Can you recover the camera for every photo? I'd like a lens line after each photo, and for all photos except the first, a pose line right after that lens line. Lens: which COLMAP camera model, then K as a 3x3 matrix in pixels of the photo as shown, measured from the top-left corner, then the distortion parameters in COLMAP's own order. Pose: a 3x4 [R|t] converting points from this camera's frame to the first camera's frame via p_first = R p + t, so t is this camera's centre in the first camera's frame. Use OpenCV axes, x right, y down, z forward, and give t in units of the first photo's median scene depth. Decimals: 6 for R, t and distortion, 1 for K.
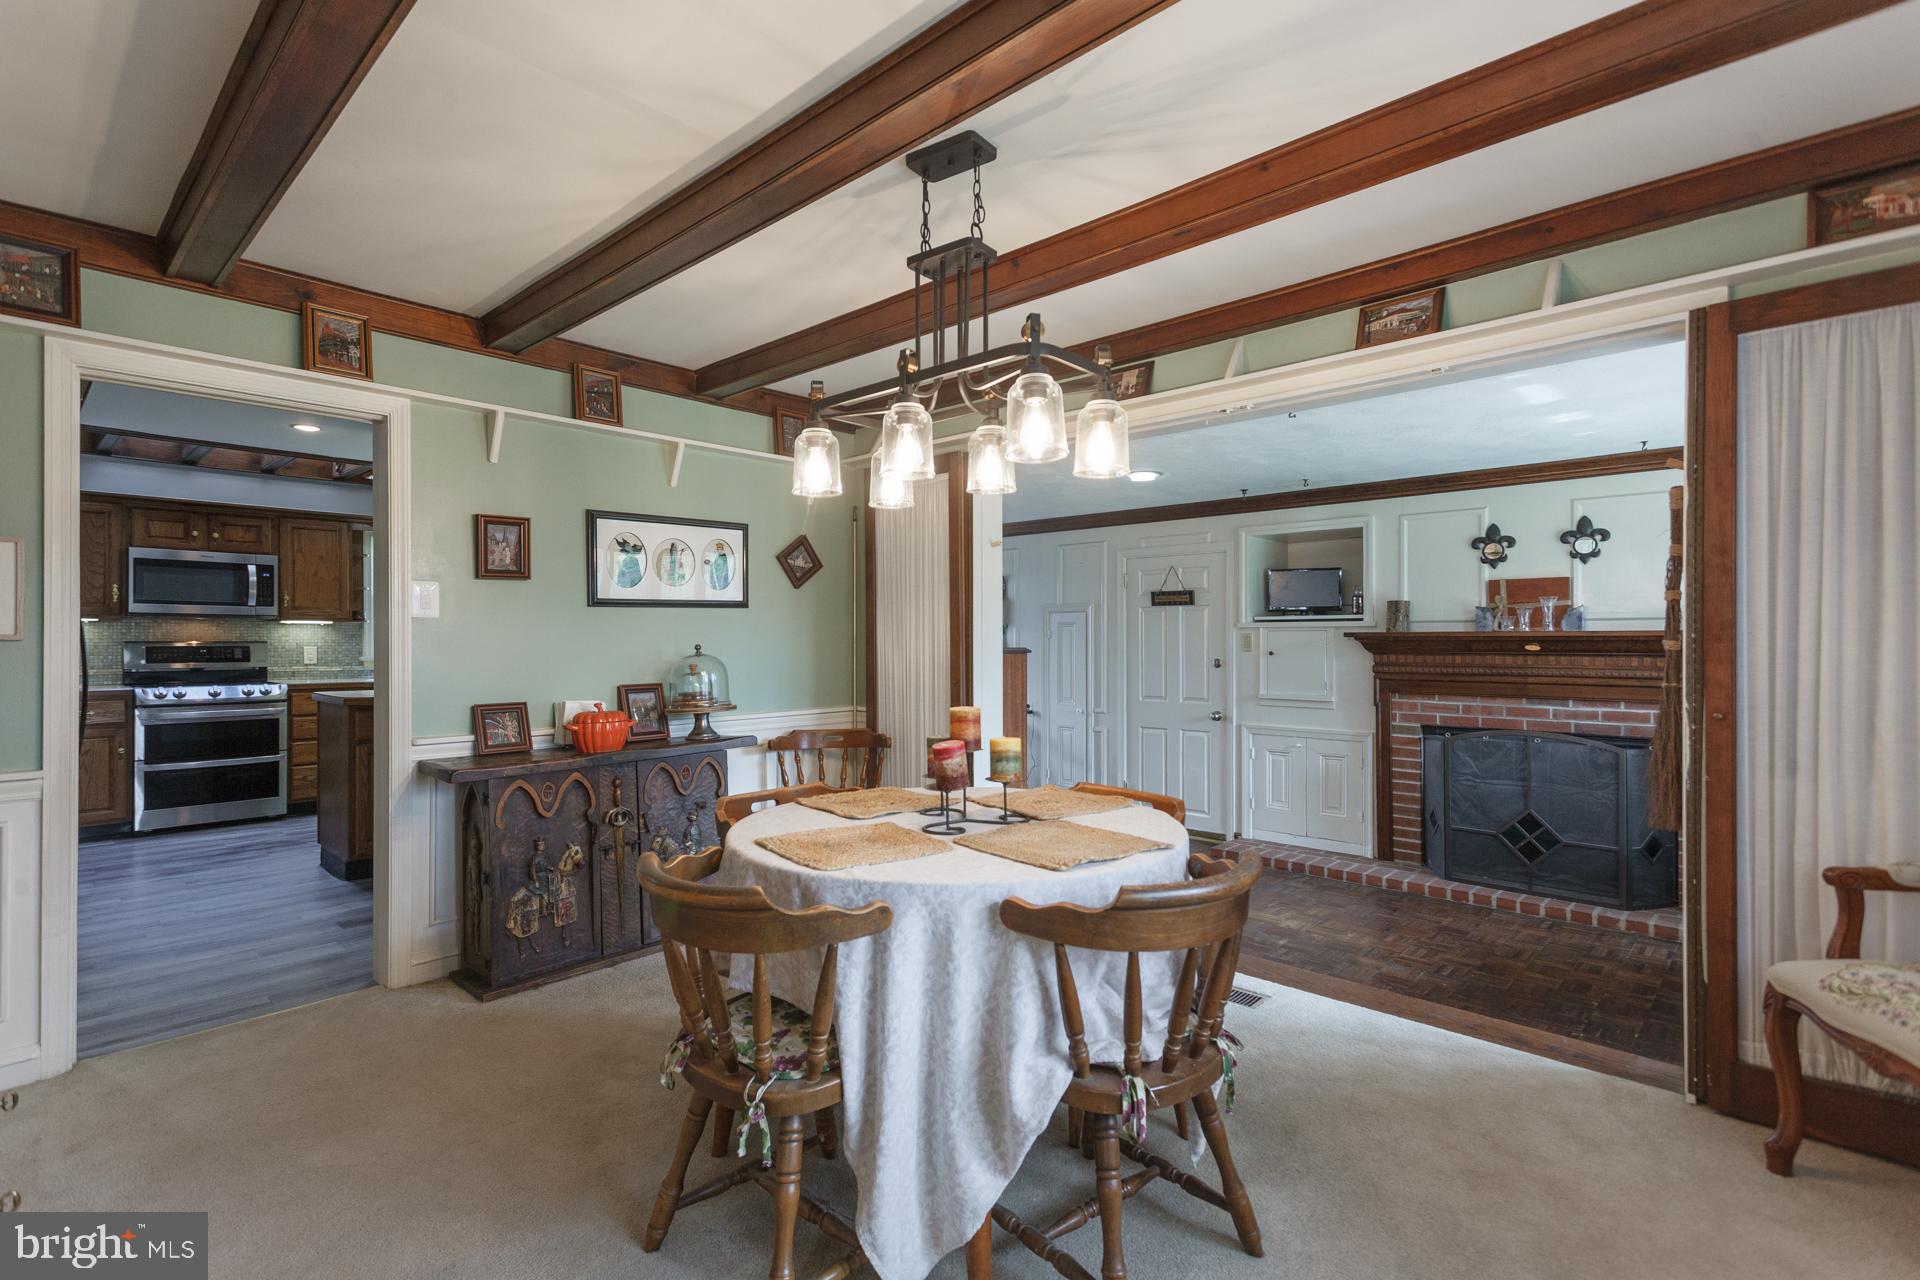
lens RADIAL K [[911.8, 0, 951.5], [0, 911.8, 645.8], [0, 0, 1]] dist [0.015450, -0.001175]
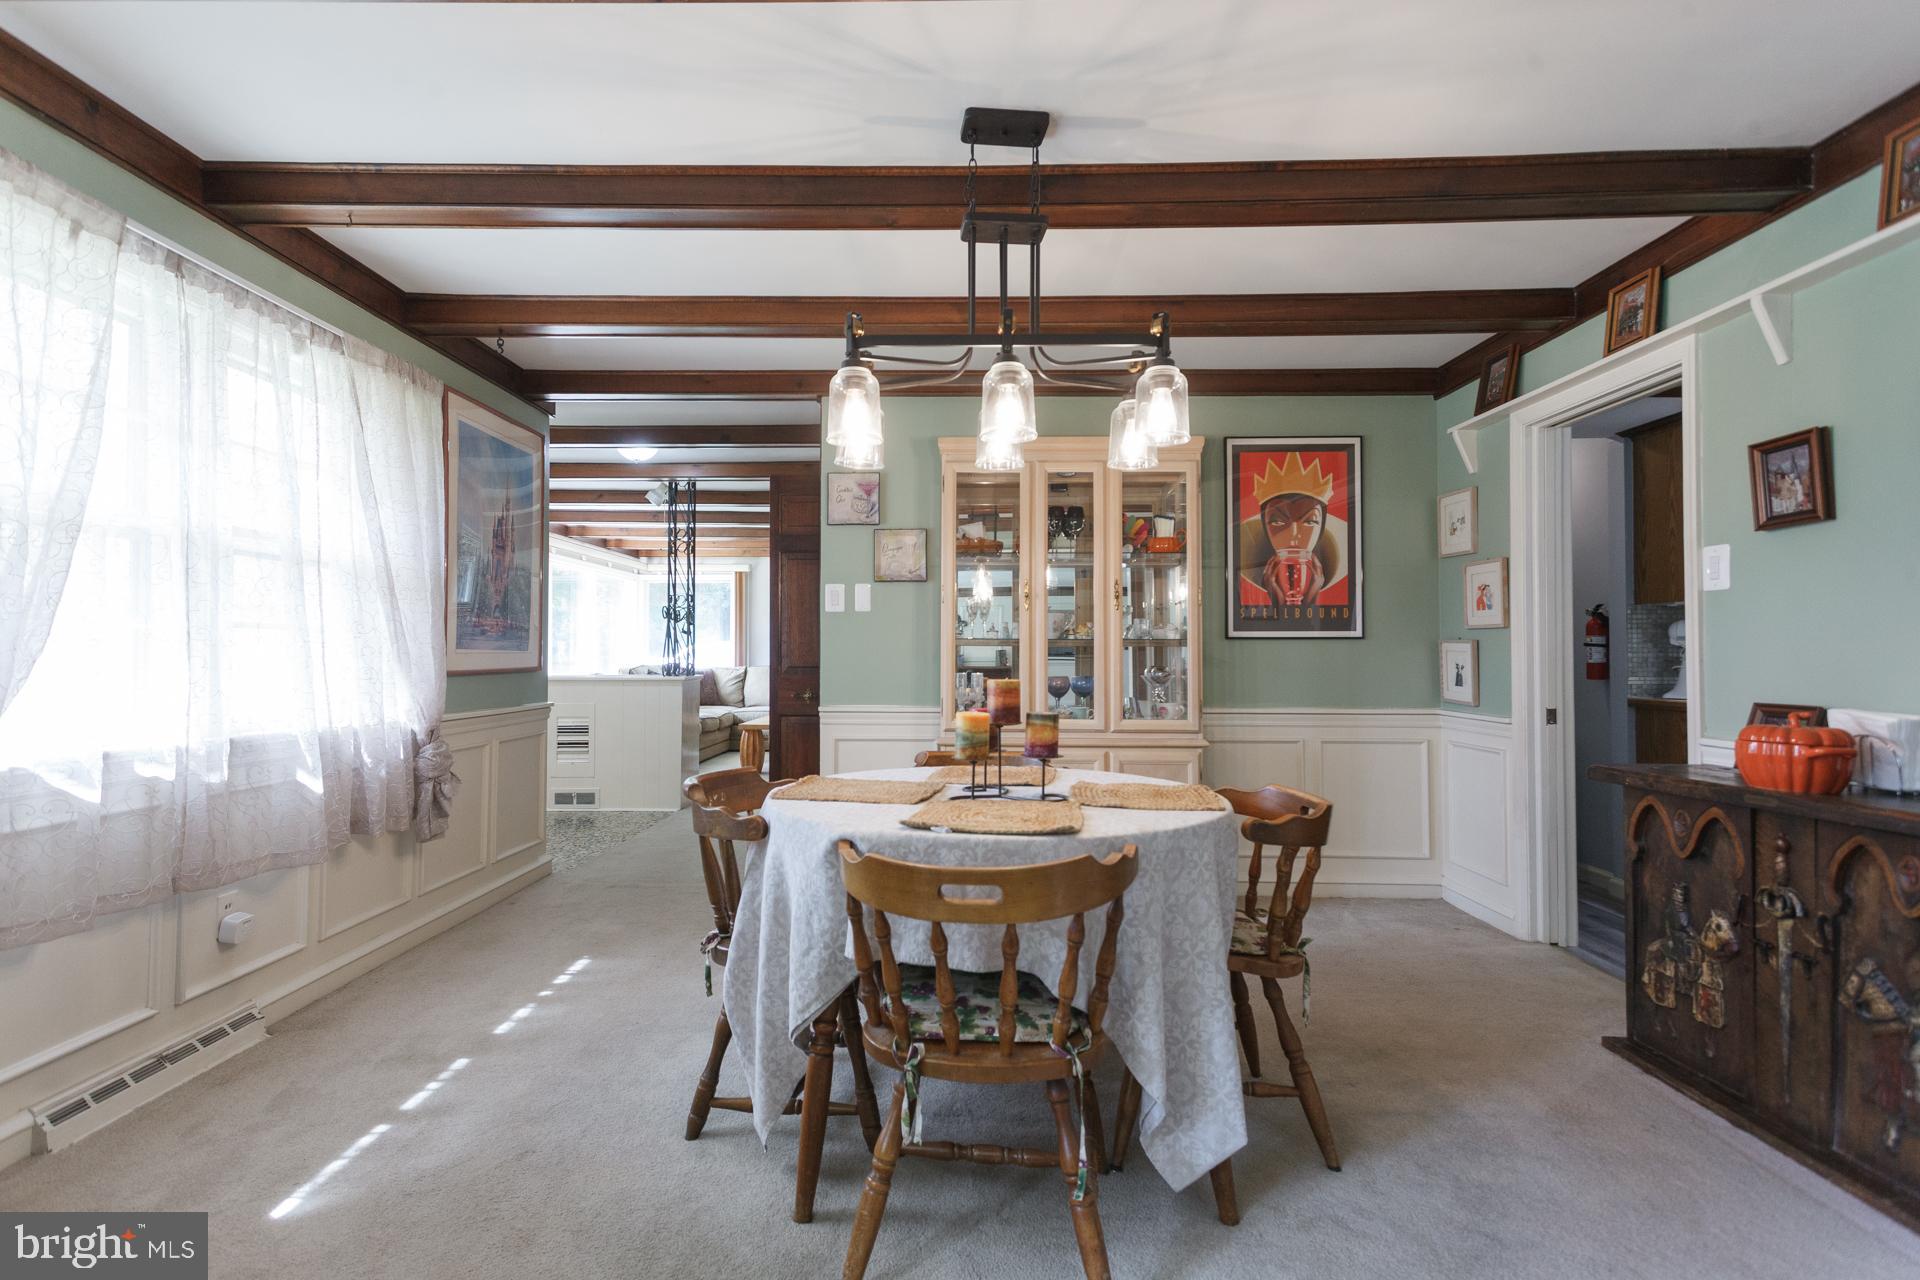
lens RADIAL K [[911.8, 0, 940.9], [0, 911.8, 633.9], [0, 0, 1]] dist [0.015450, -0.001175]
pose [[-0.743319, -0.014180, -0.668787, 0.512623], [-0.004554, 0.999859, -0.016139, 0.025926], [0.668922, -0.008951, -0.743279, 1.217685]]
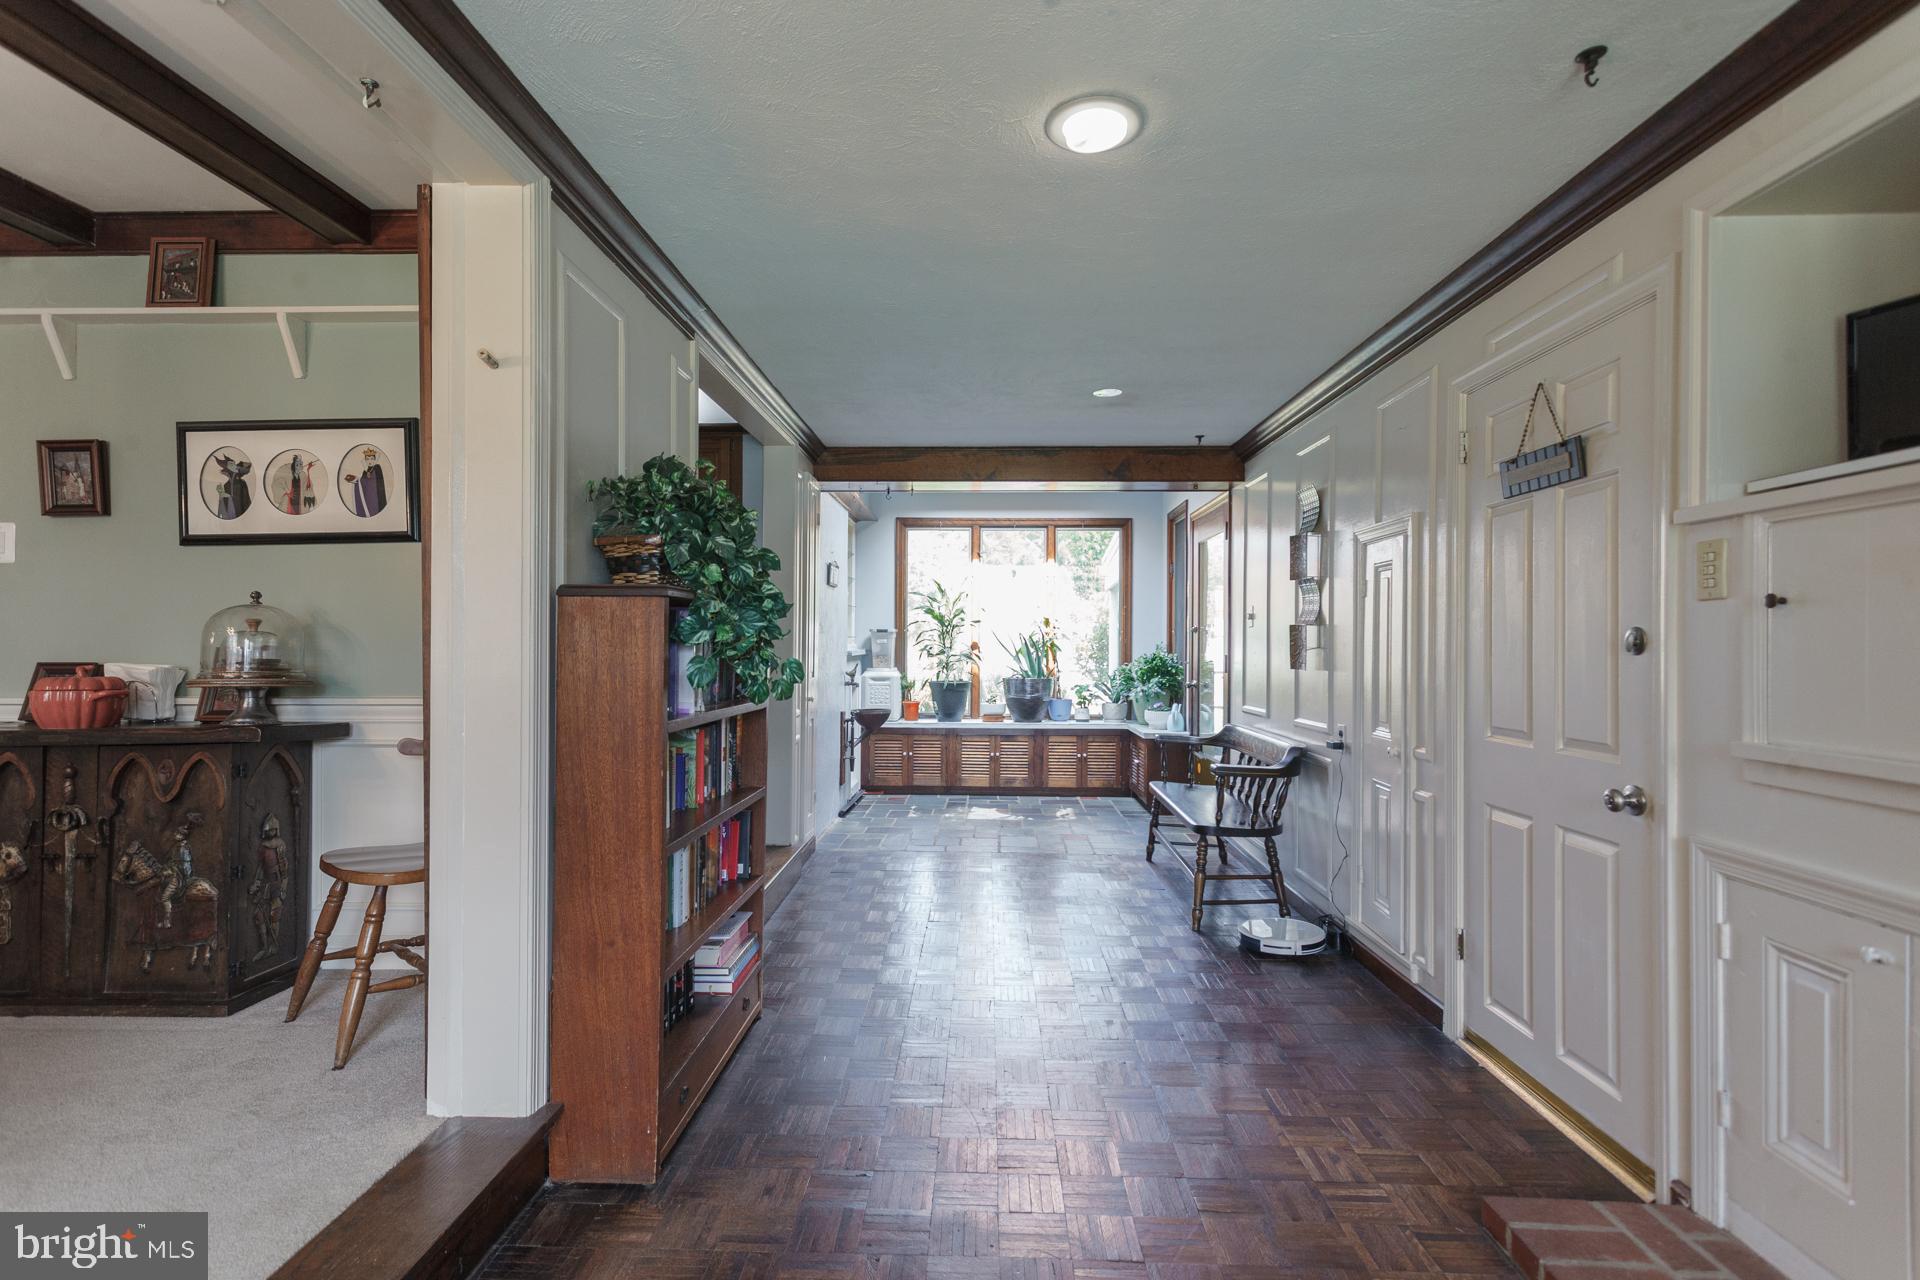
lens RADIAL K [[911.8, 0, 953.5], [0, 911.8, 642.5], [0, 0, 1]] dist [0.015450, -0.001175]
pose [[0.650995, 0.003710, -0.759073, 0.765377], [-0.008204, 0.999964, -0.002148, 0.043958], [0.759038, 0.007626, 0.651002, 1.187605]]
